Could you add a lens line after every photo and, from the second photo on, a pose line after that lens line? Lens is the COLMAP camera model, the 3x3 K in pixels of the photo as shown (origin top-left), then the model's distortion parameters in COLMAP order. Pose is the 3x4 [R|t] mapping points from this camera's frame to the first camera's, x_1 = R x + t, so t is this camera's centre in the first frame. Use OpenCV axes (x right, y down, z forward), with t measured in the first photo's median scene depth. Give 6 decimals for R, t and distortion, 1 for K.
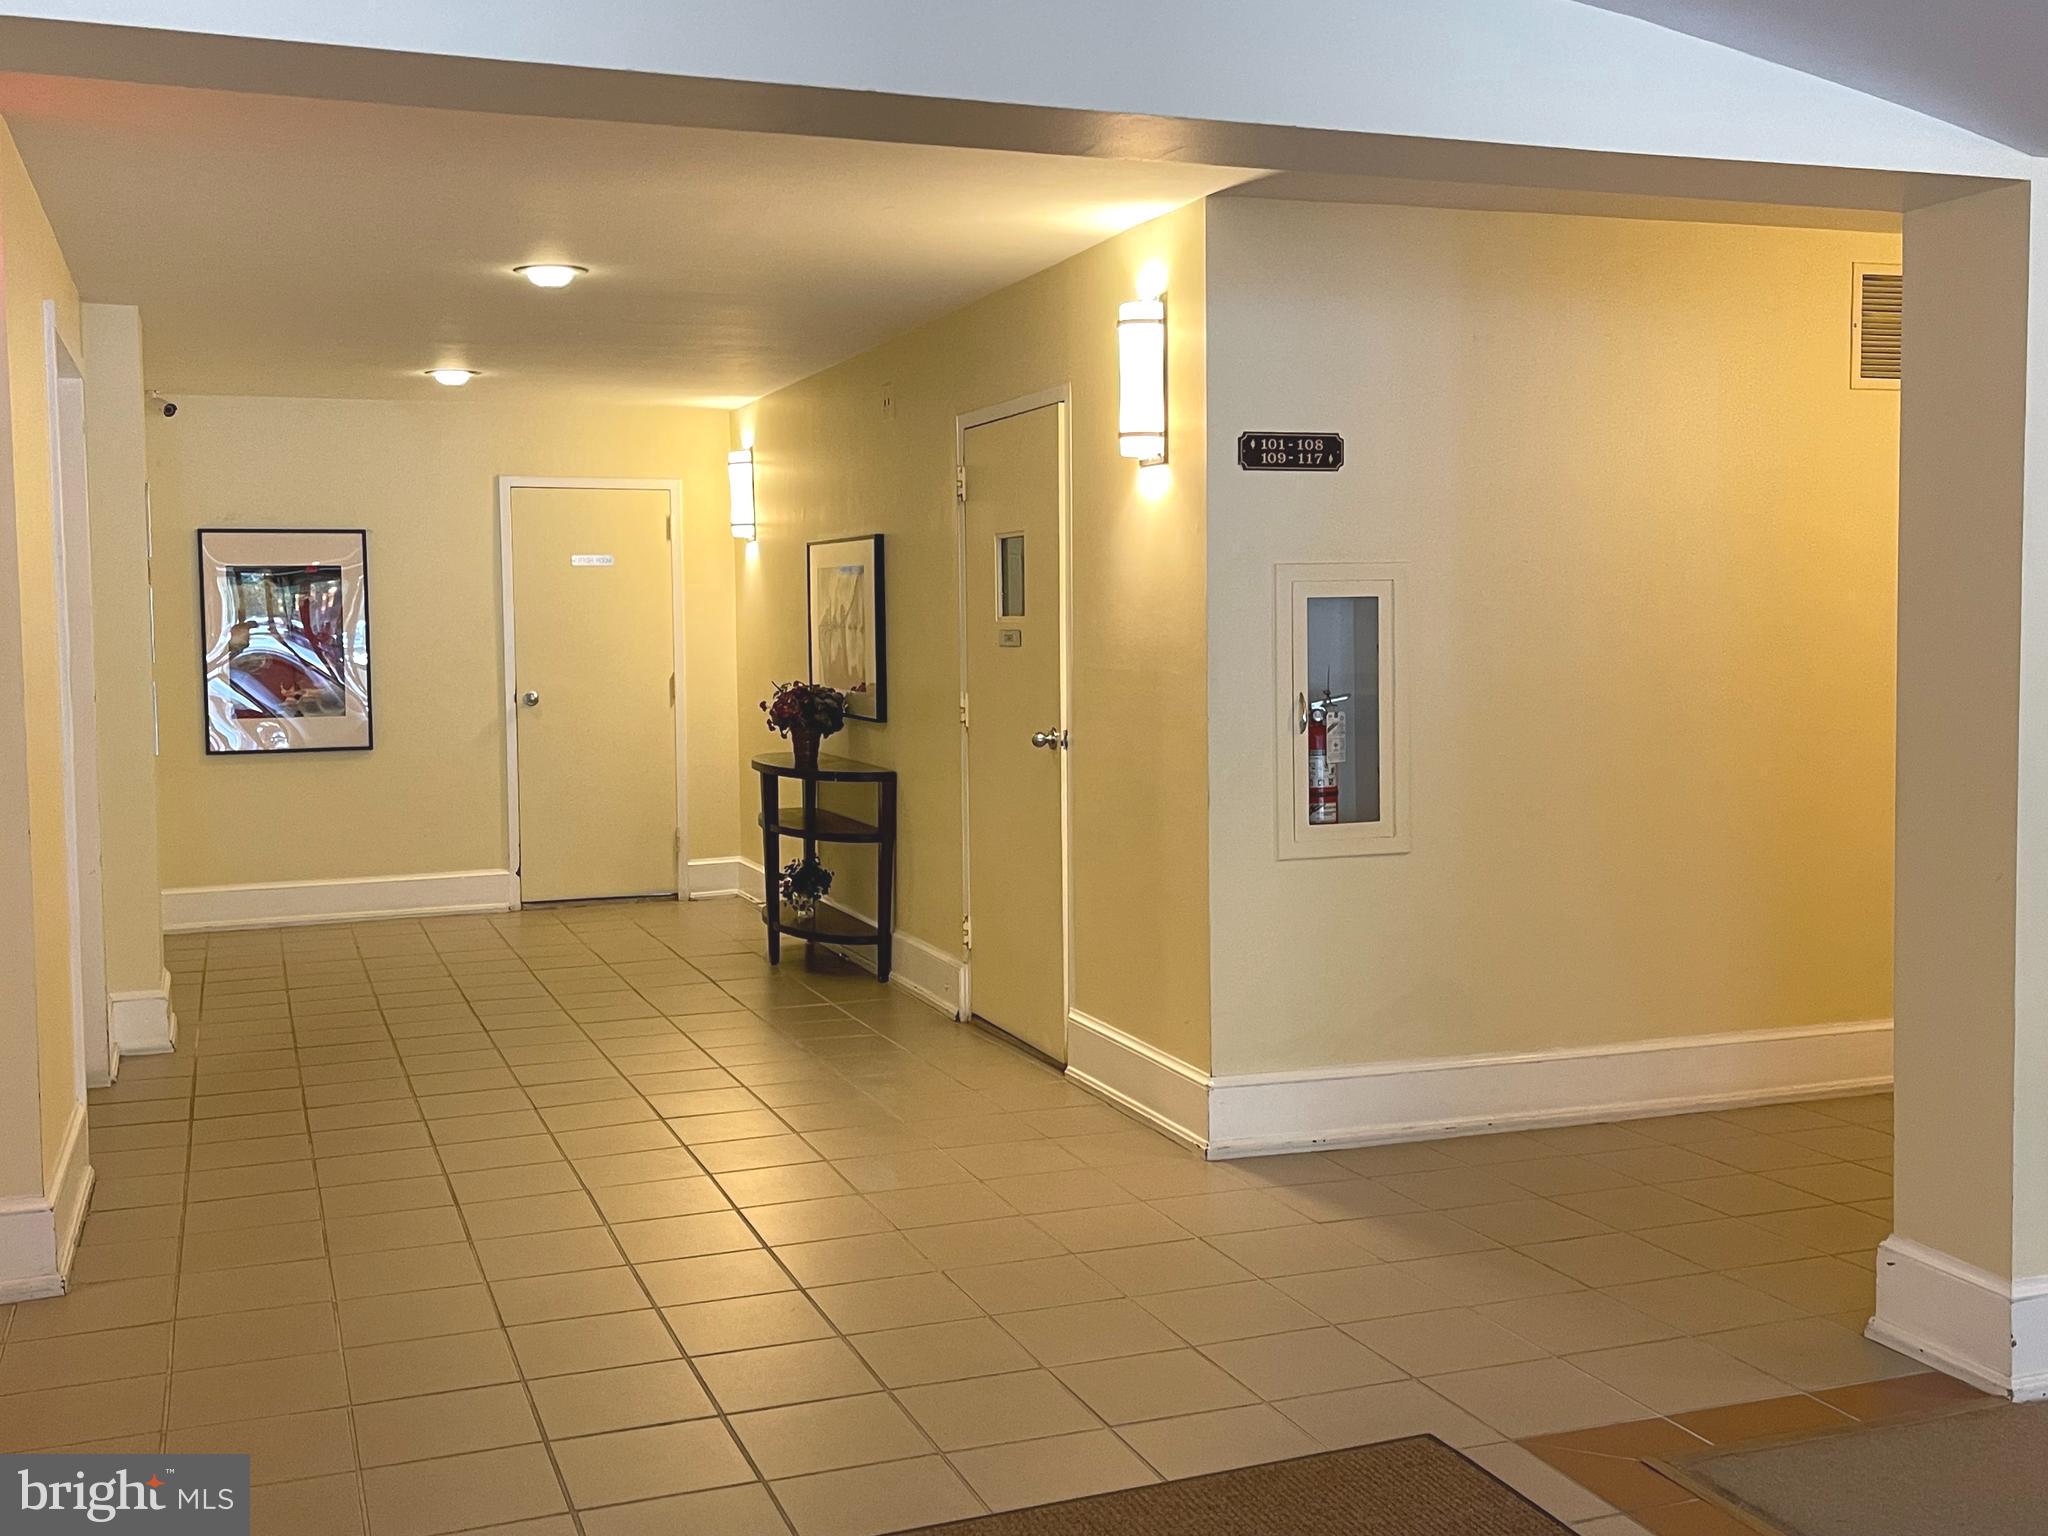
lens RADIAL K [[2050.9, 0, 1024.0], [0, 2050.9, 768.0], [0, 0, 1]] dist [0.045172, -0.012669]
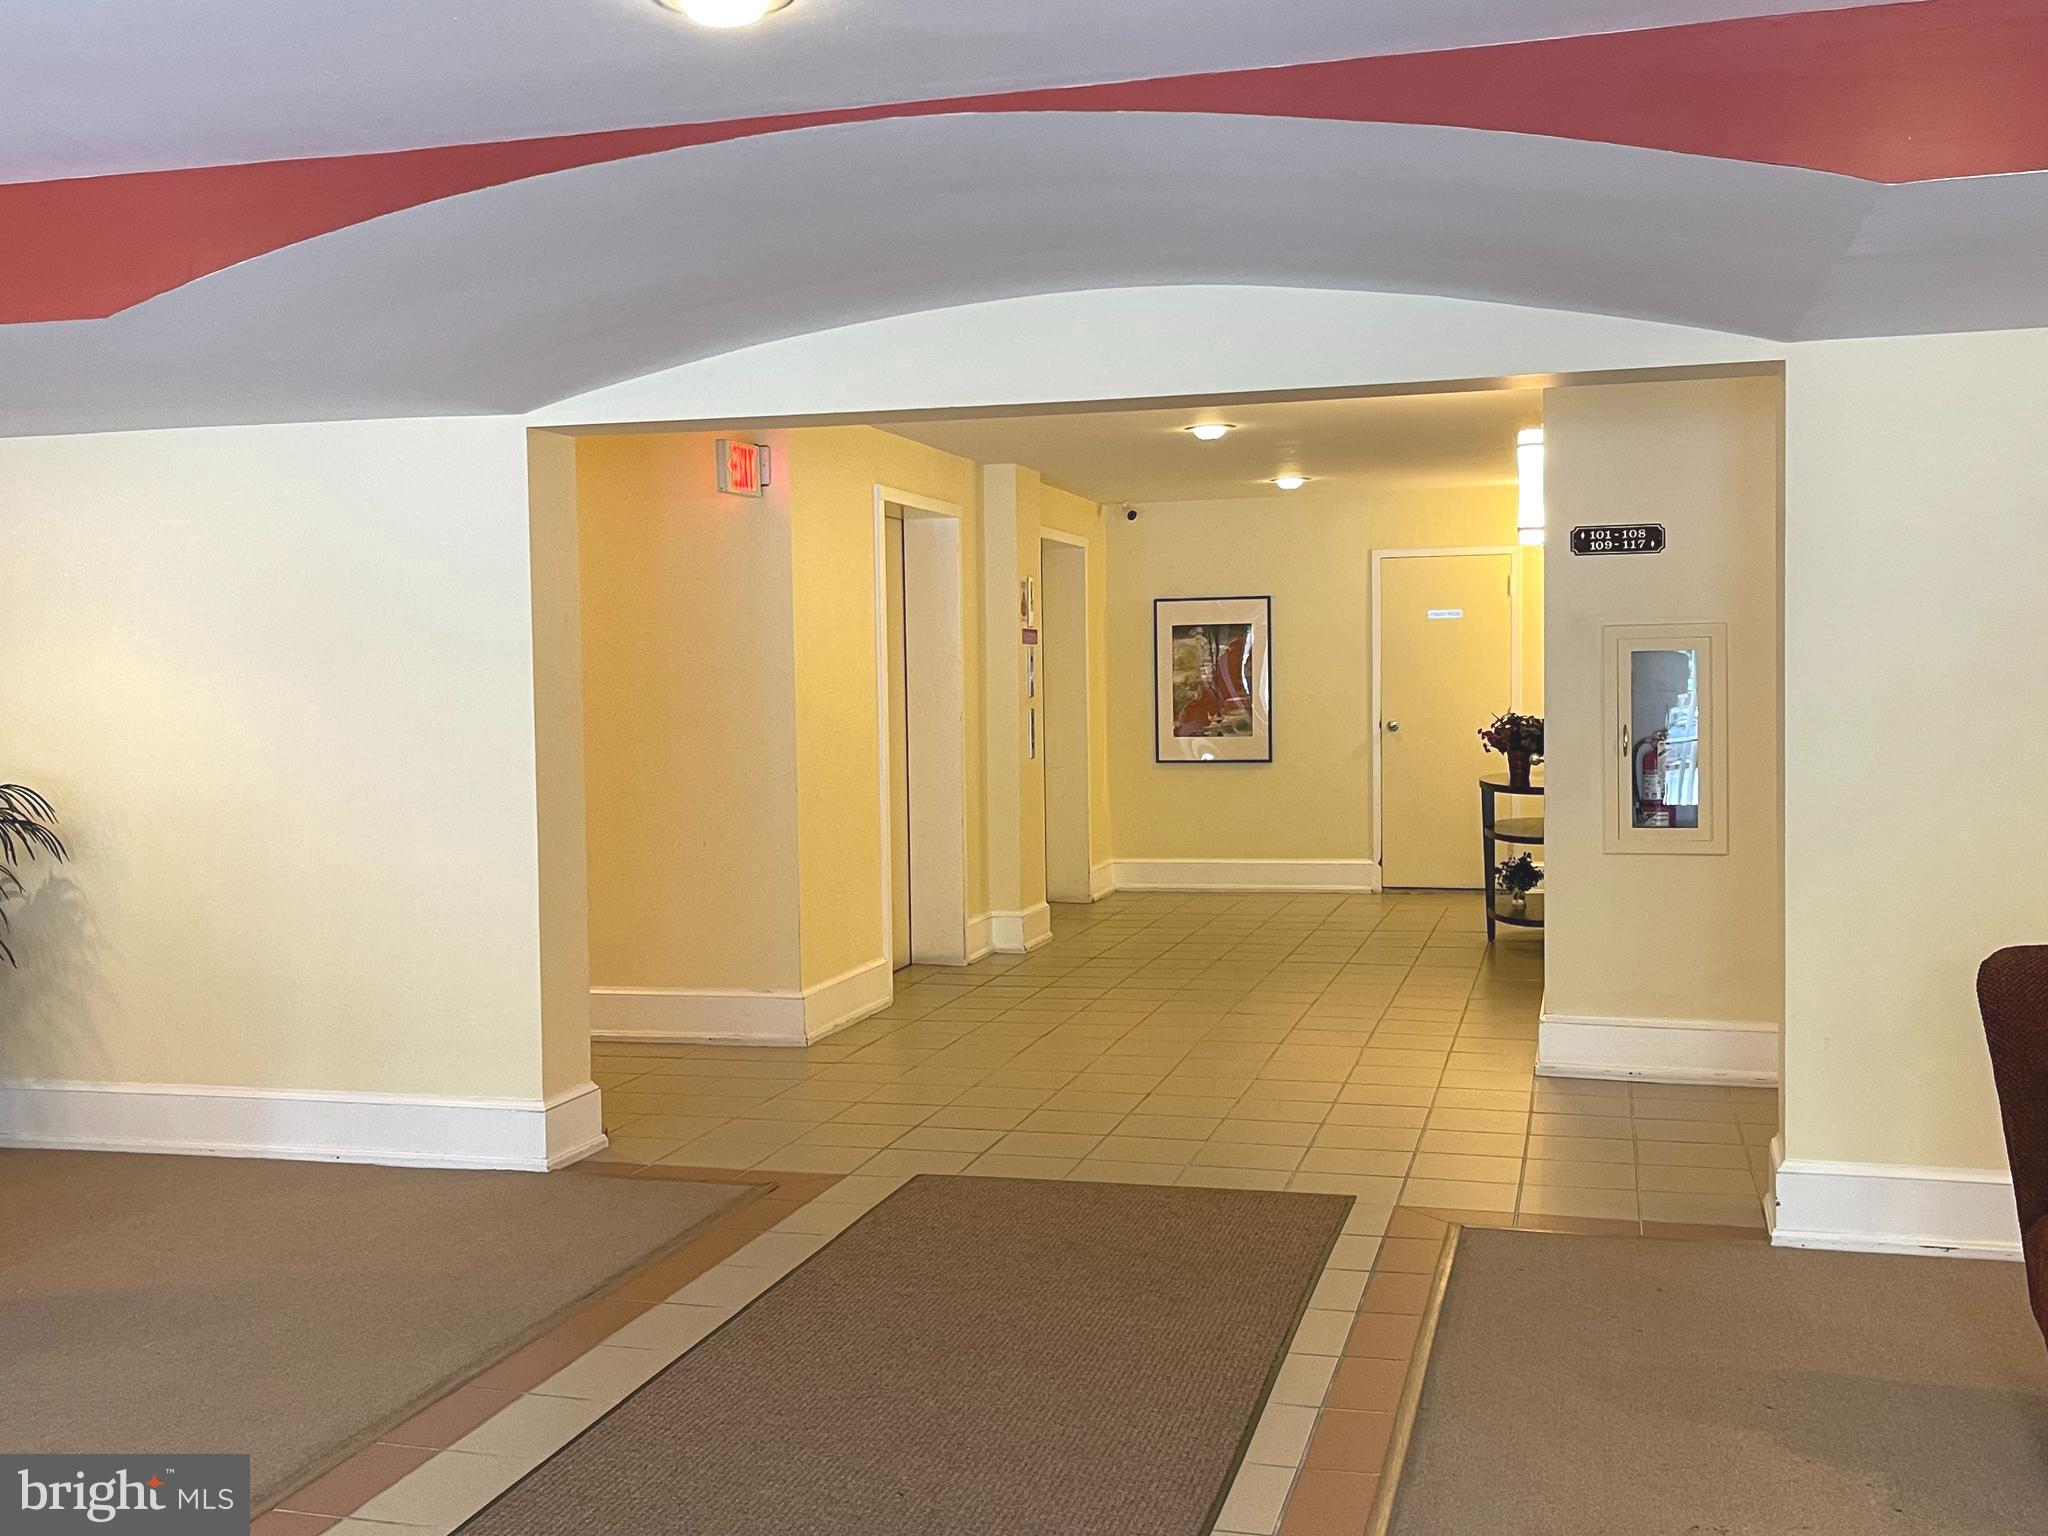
lens RADIAL K [[2050.9, 0, 1024.0], [0, 2050.9, 768.0], [0, 0, 1]] dist [0.045172, -0.012669]
pose [[0.807094, 0.026739, -0.589817, 0.372781], [-0.035640, 0.999359, -0.003463, 0.005536], [0.589346, 0.023816, 0.807530, -0.170740]]
